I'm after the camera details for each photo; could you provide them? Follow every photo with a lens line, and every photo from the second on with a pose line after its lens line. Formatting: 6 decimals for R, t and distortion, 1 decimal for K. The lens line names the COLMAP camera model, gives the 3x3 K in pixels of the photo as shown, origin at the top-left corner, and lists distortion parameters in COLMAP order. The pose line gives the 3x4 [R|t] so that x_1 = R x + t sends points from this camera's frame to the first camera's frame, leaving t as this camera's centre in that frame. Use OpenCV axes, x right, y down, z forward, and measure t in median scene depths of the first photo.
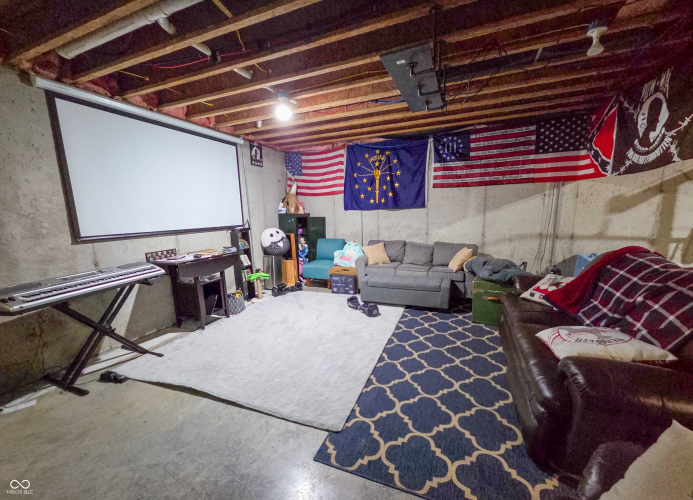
lens RADIAL K [[283.6, 0, 344.6], [0, 283.6, 256.8], [0, 0, 1]] dist [-0.000318, 0.000243]
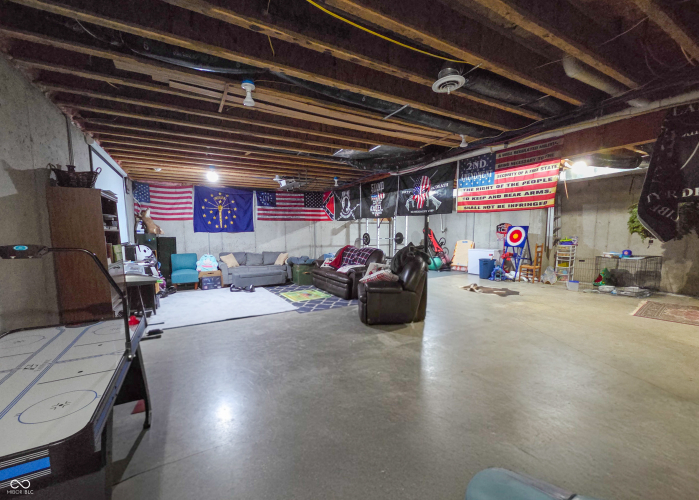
lens RADIAL K [[288.2, 0, 348.3], [0, 288.2, 252.2], [0, 0, 1]] dist [0.002193, 0.000065]
pose [[0.608781, -0.035191, 0.792557, -0.736525], [0.118697, 0.991811, -0.047135, 0.093084], [-0.784409, 0.122769, 0.607973, -0.450079]]
